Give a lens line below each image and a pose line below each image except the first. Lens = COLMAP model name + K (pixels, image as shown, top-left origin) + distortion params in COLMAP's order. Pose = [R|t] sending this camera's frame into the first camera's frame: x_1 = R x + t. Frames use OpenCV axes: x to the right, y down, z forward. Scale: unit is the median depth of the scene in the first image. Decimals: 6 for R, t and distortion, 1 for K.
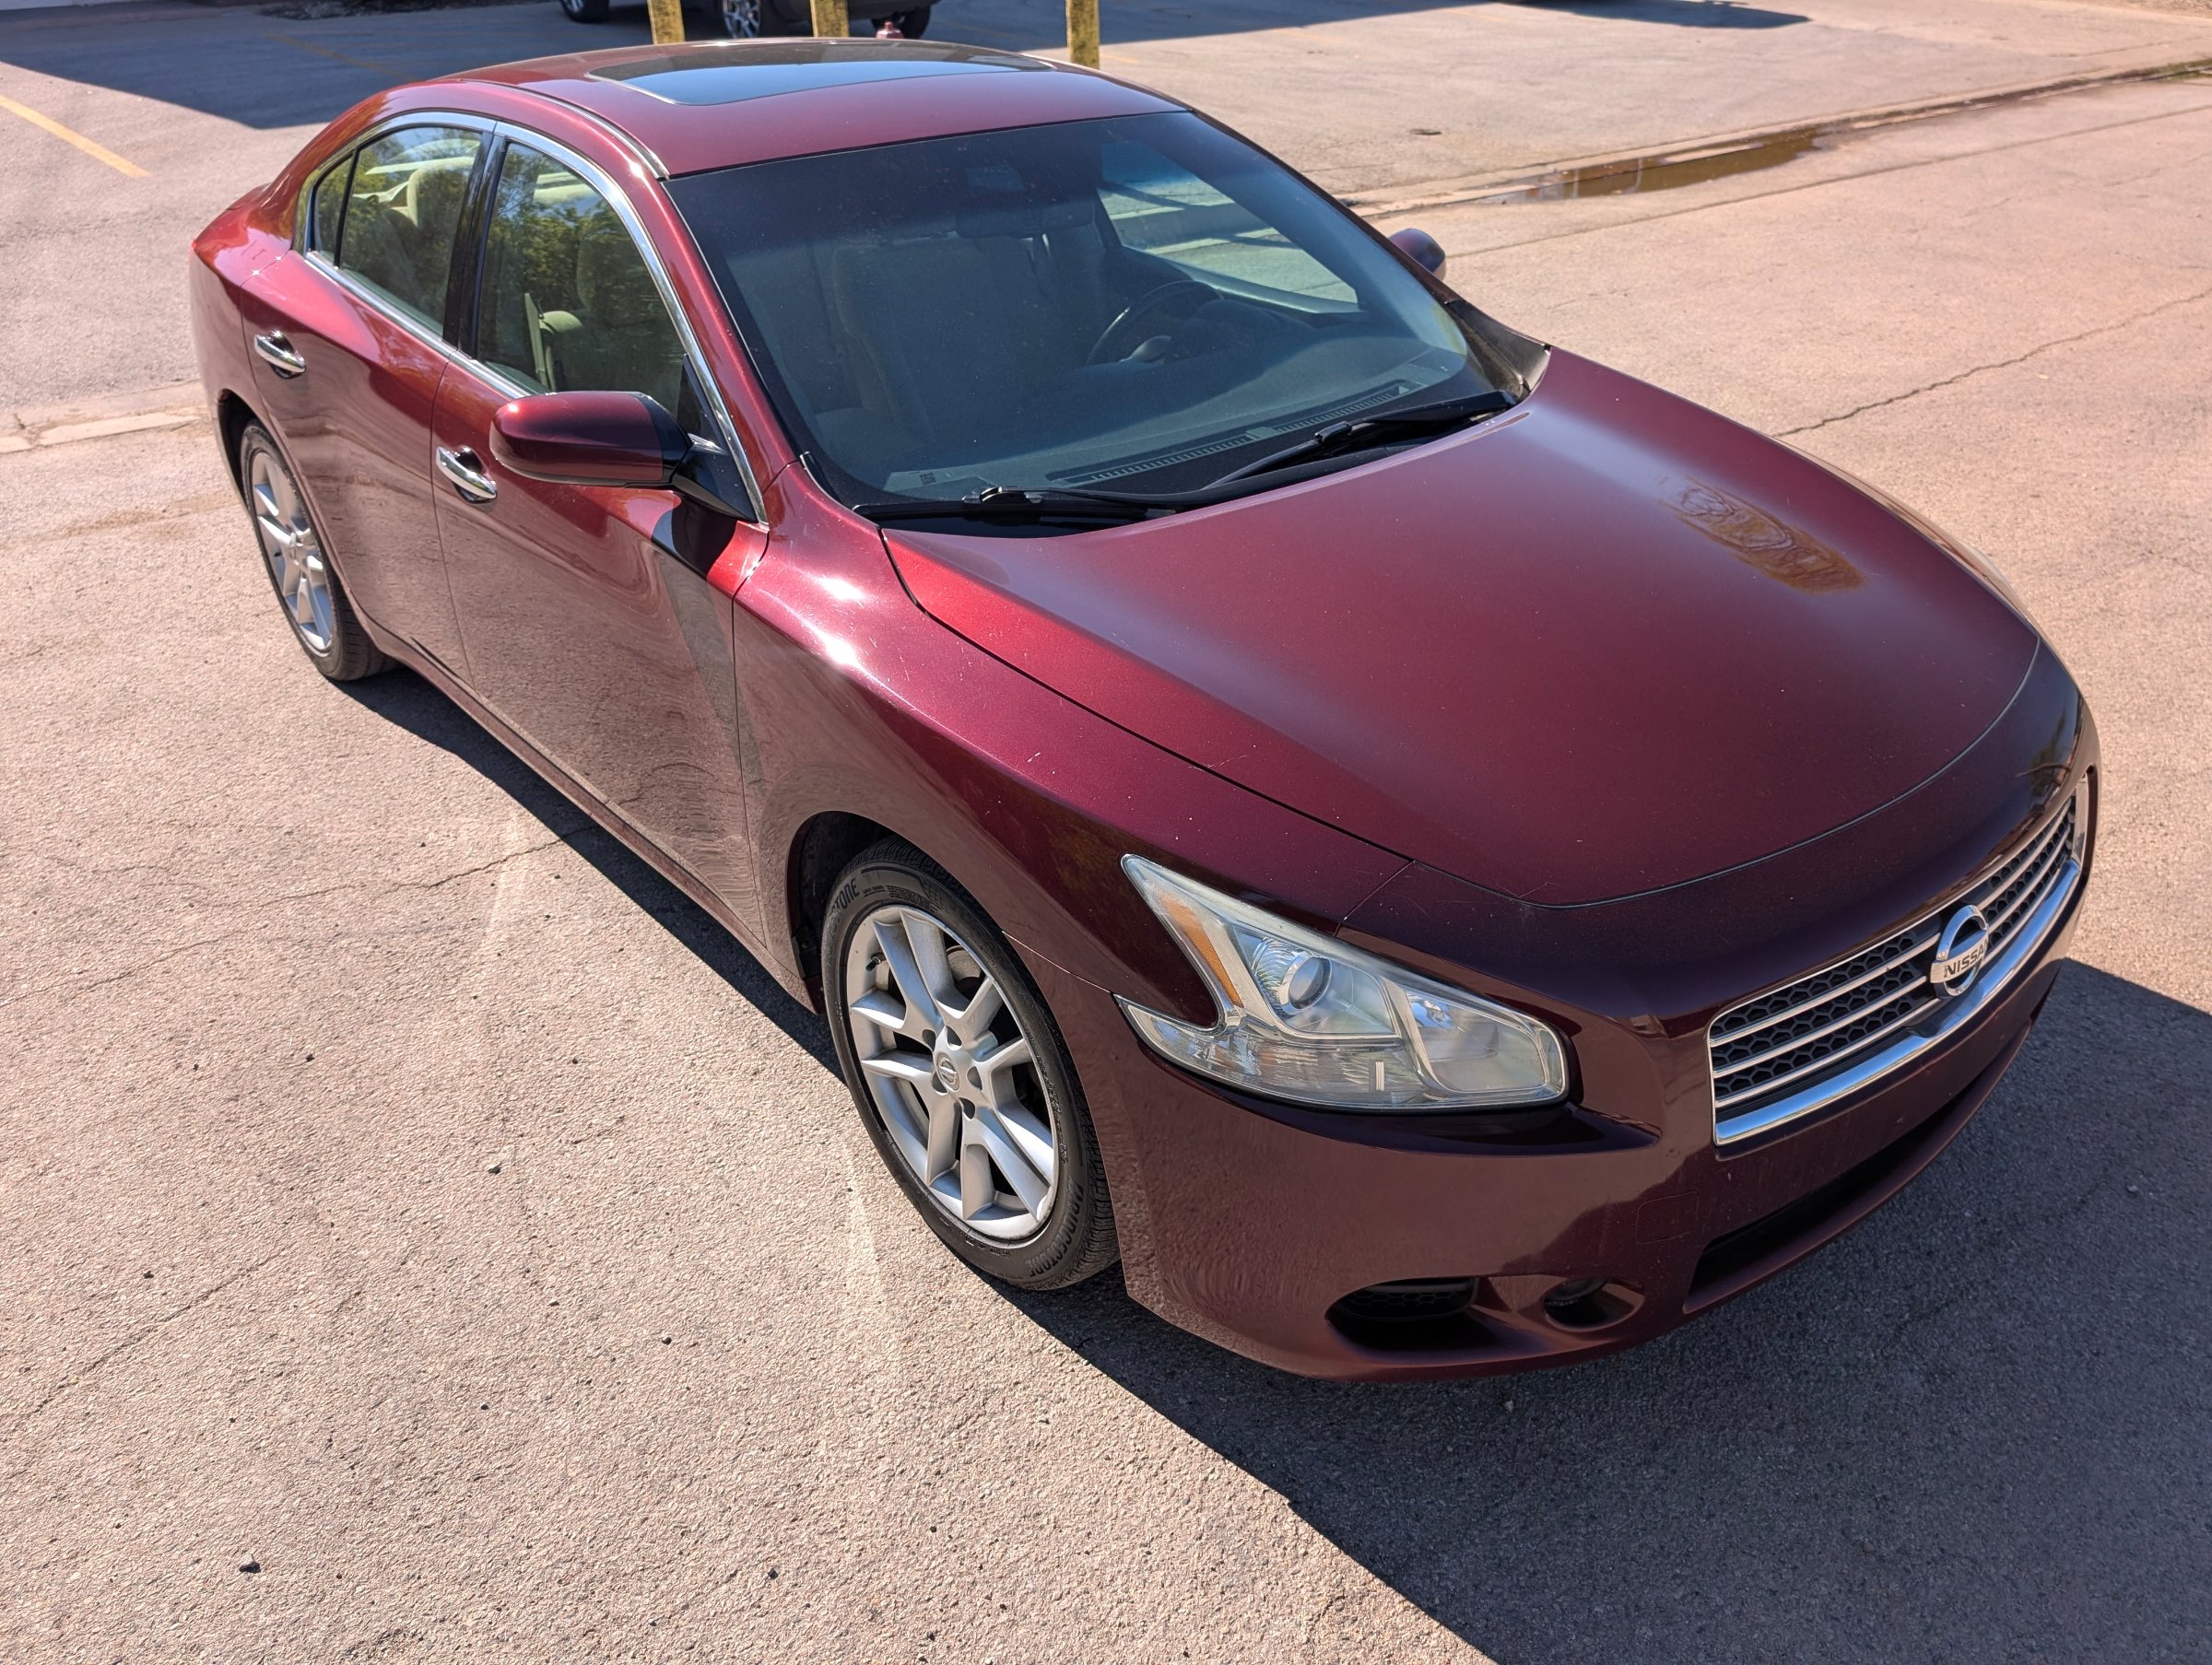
lens RADIAL K [[1703.3, 0, 1118.7], [0, 1703.3, 833.9], [0, 0, 1]] dist [0.005768, -0.003090]
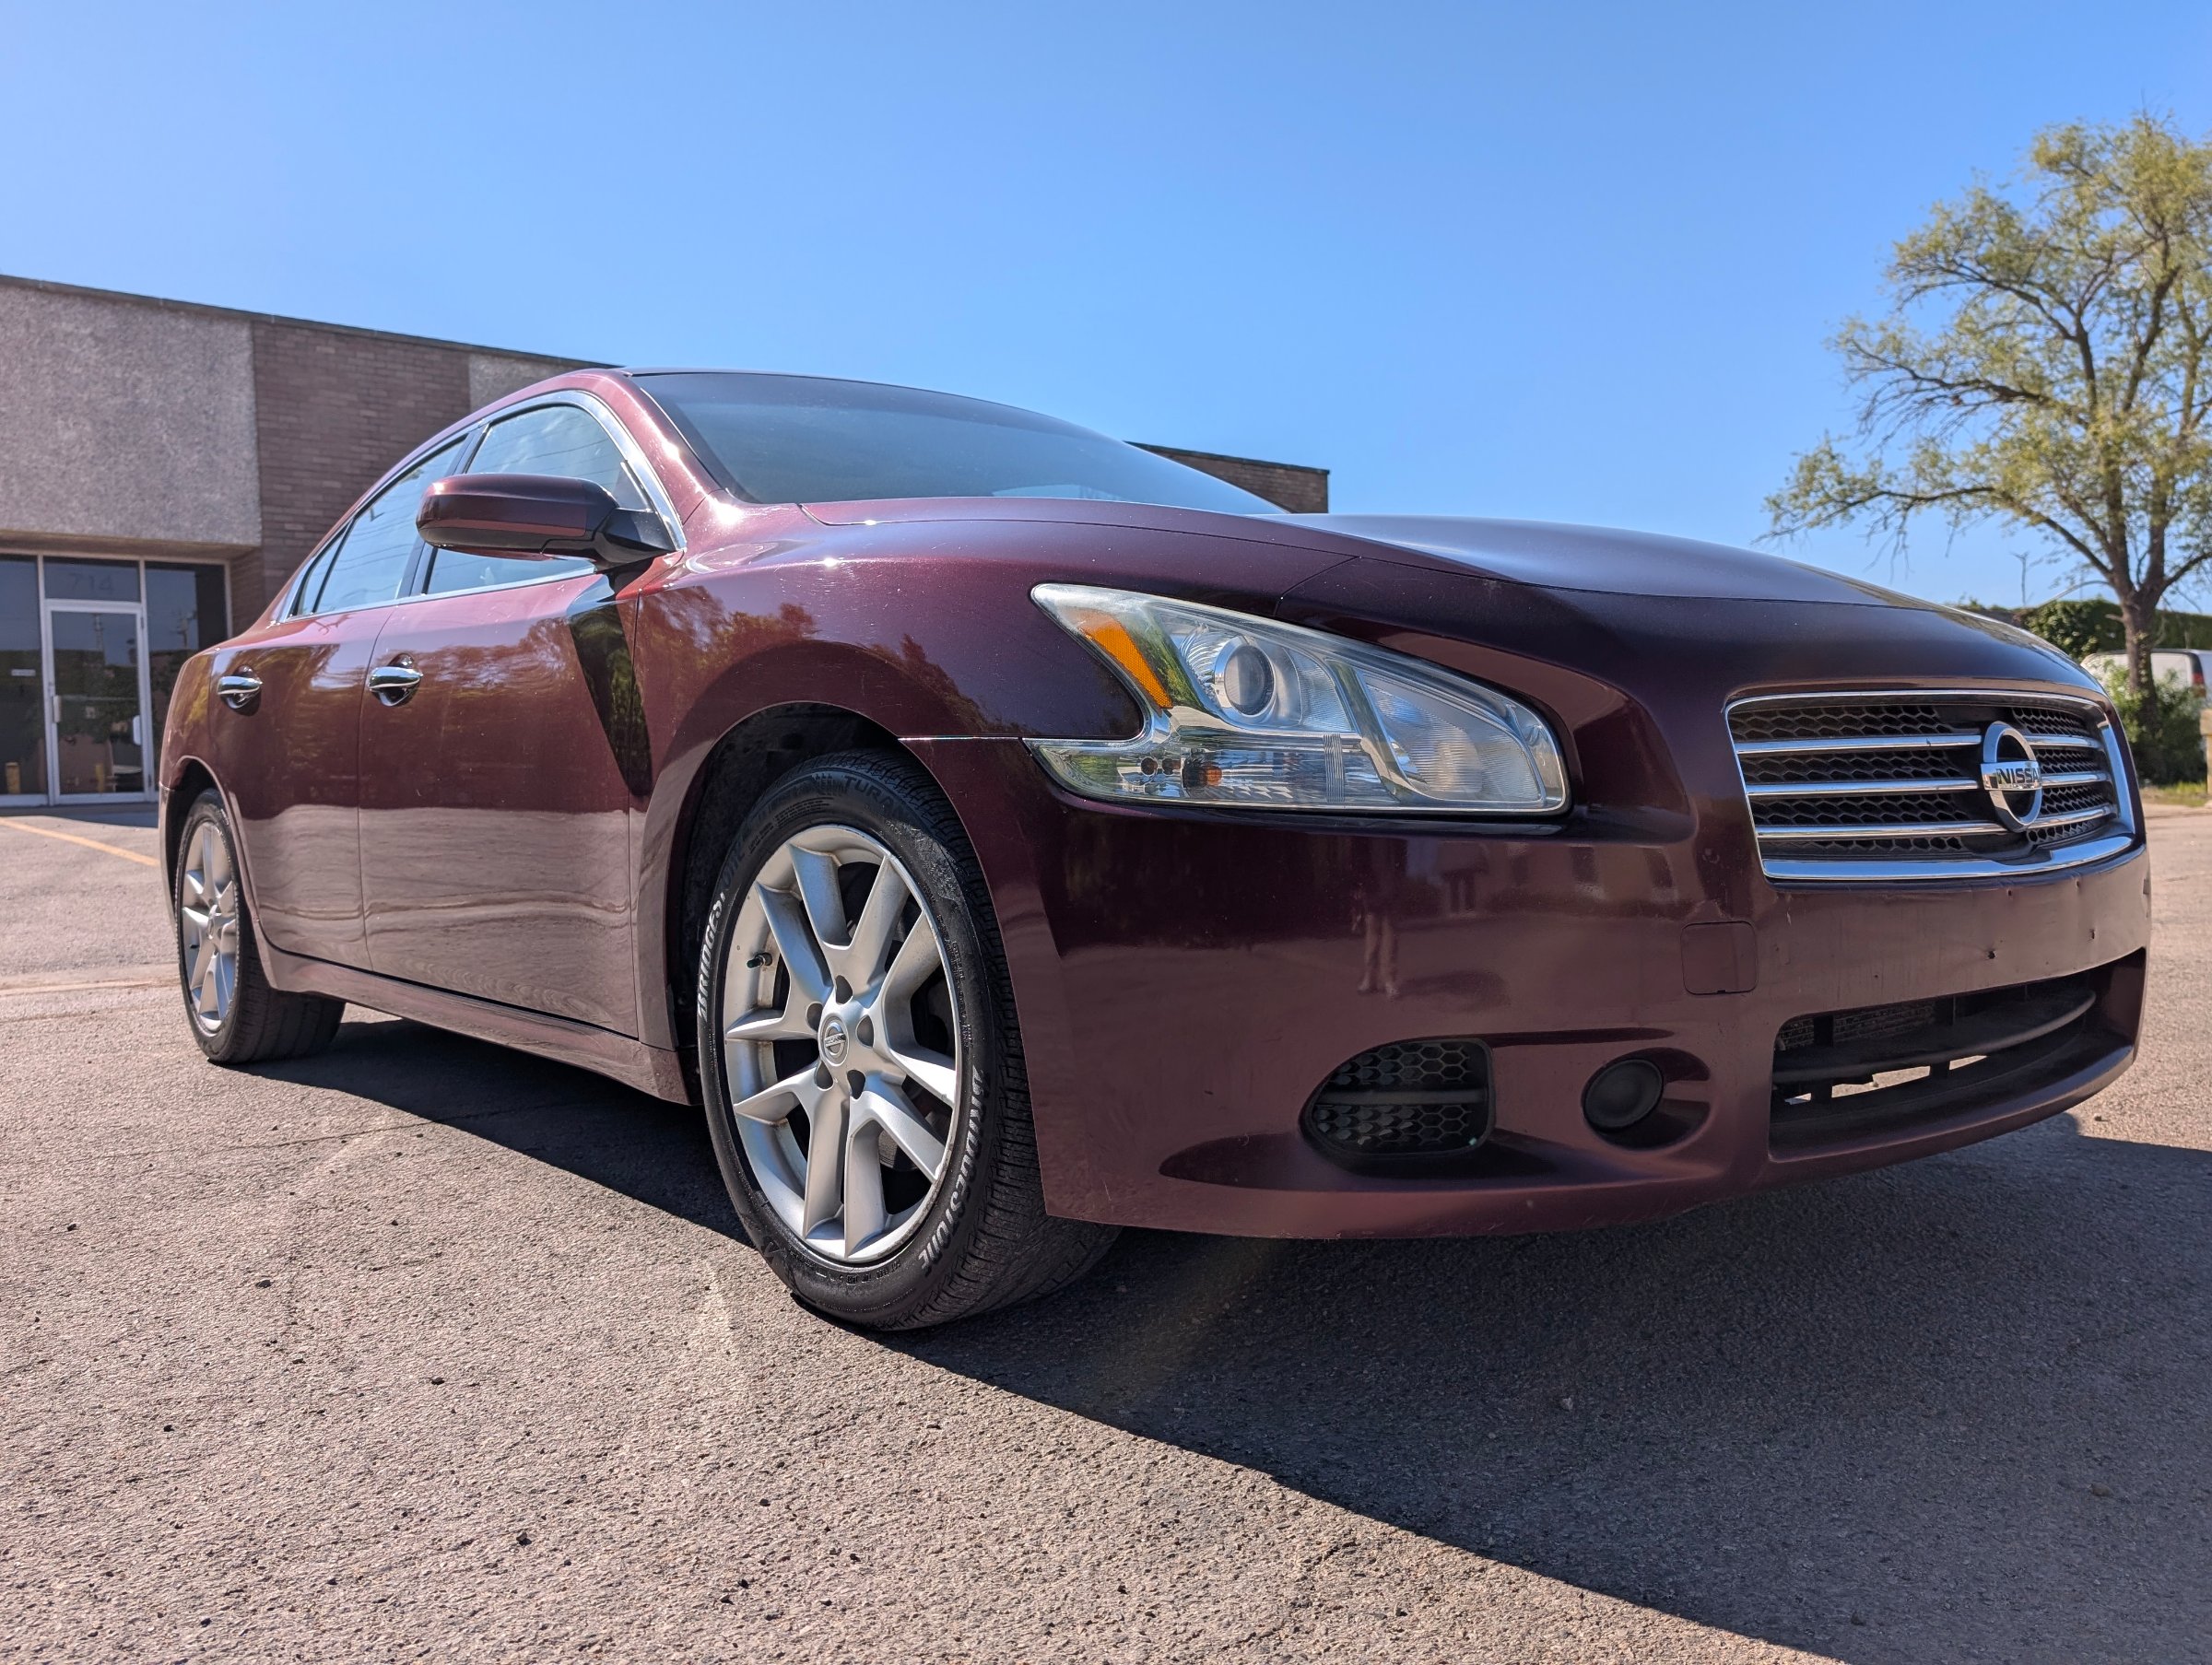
lens RADIAL K [[1703.3, 0, 1099.8], [0, 1703.3, 823.5], [0, 0, 1]] dist [0.005768, -0.003090]
pose [[0.999872, -0.015276, 0.004723, 0.028390], [0.015706, 0.882900, -0.469298, 0.469166], [0.002999, 0.469312, 0.883027, 0.238709]]
